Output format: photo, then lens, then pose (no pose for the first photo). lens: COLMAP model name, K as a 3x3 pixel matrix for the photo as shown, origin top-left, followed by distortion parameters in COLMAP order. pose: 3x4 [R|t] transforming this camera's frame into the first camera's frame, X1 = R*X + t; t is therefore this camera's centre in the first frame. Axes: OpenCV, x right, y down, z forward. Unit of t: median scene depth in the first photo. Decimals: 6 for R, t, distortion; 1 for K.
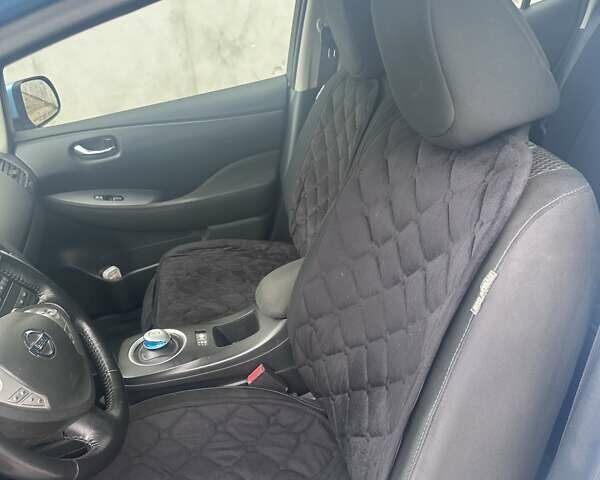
lens RADIAL K [[546.3, 0, 300.0], [0, 546.3, 240.0], [0, 0, 1]] dist [0.009504, 0.001057]
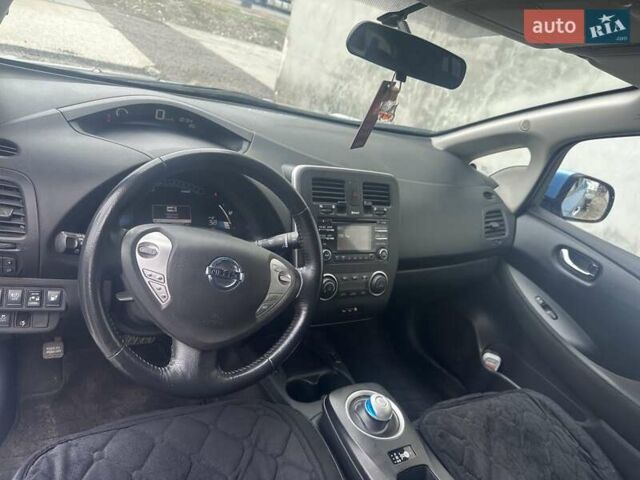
lens RADIAL K [[456.3, 0, 320.0], [0, 456.3, 240.0], [0, 0, 1]] dist [0.048528, -0.063398]
pose [[0.258358, 0.585192, -0.768636, 0.095060], [-0.703076, 0.659560, 0.265827, -0.093601], [0.662522, 0.471731, 0.581837, 0.230649]]
